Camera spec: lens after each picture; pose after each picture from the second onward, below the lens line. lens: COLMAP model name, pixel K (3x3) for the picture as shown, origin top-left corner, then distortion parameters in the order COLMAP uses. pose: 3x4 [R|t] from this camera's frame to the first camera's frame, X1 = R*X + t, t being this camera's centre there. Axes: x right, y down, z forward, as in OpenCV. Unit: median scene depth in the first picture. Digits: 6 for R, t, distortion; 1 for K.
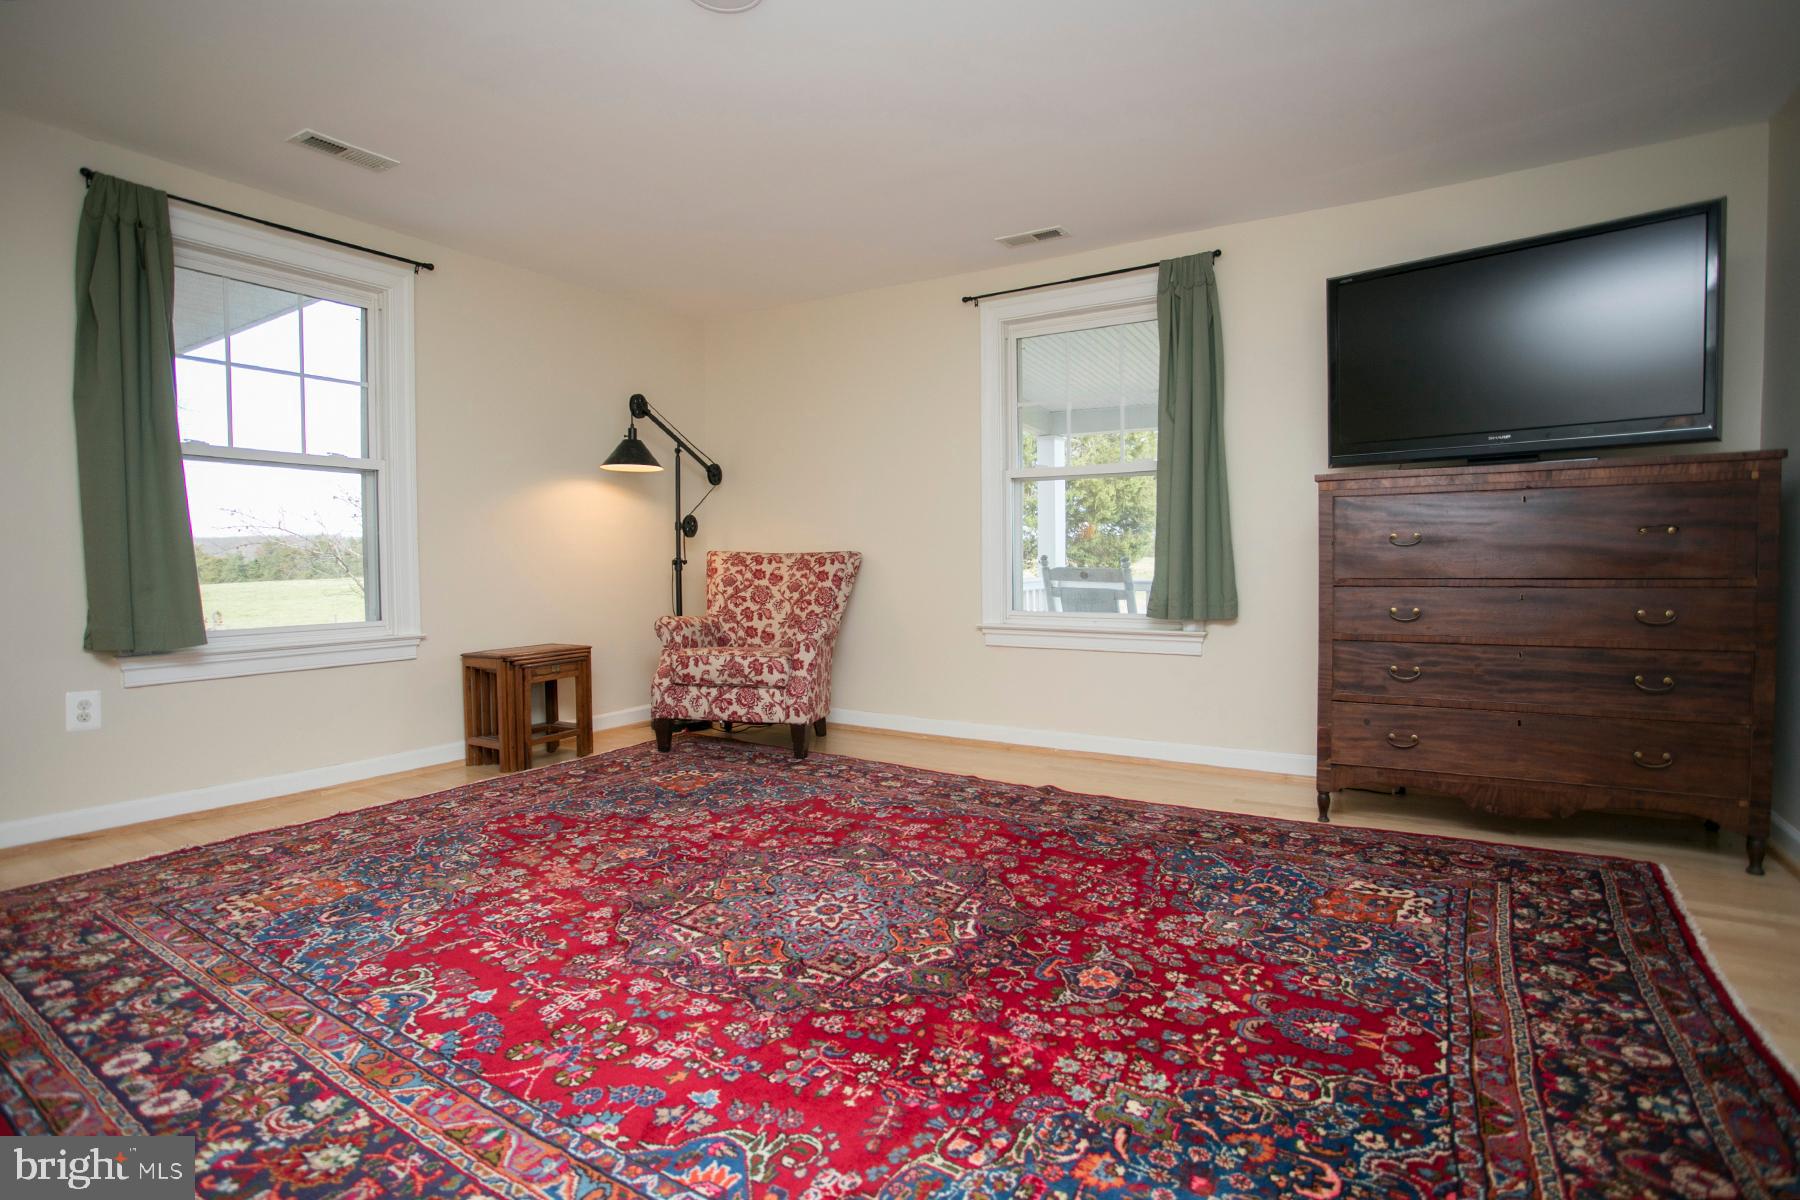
lens RADIAL K [[913.3, 0, 917.2], [0, 913.3, 584.0], [0, 0, 1]] dist [-0.079250, 0.038865]
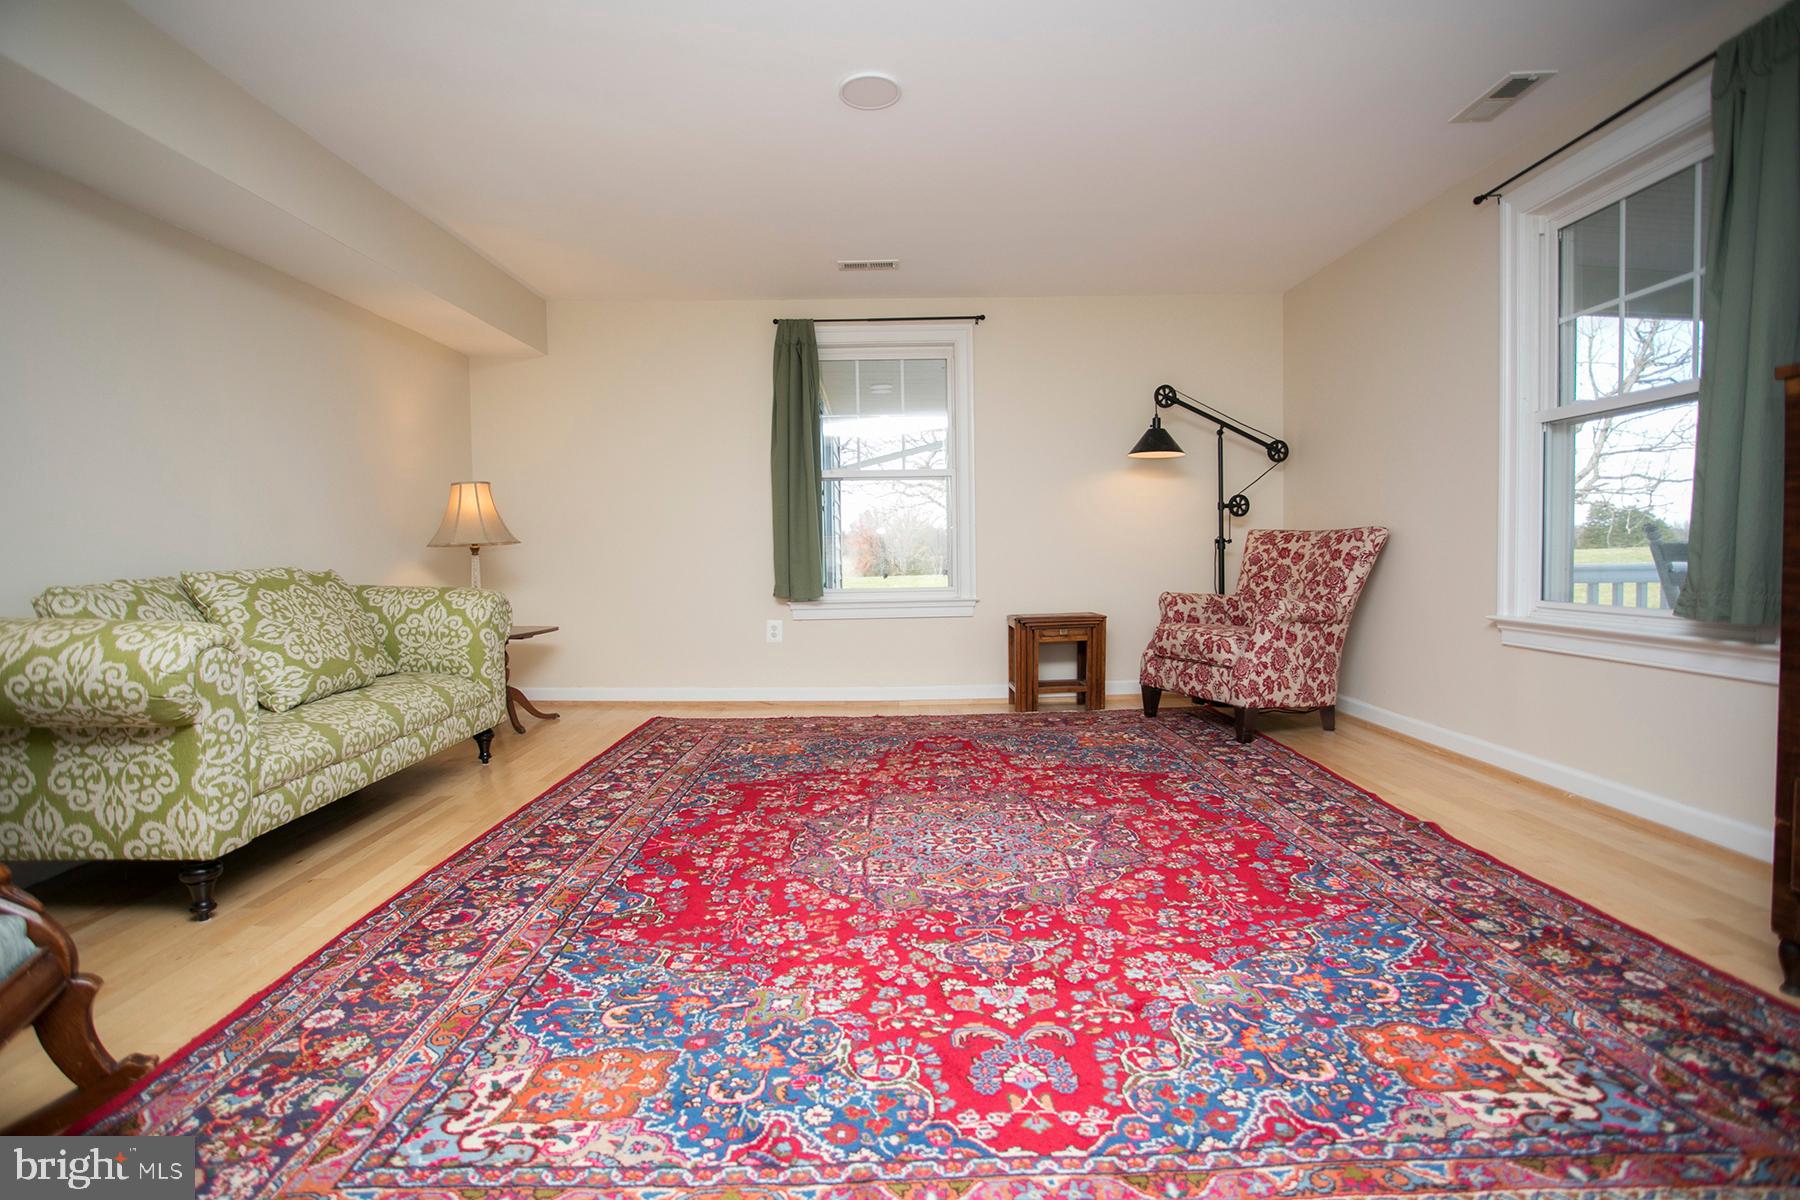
lens RADIAL K [[913.3, 0, 917.2], [0, 913.3, 584.0], [0, 0, 1]] dist [-0.079250, 0.038865]
pose [[0.518415, 0.026254, -0.854726, 0.716034], [-0.008736, 0.999639, 0.025407, 0.002105], [0.855084, -0.005705, 0.518458, 0.290710]]
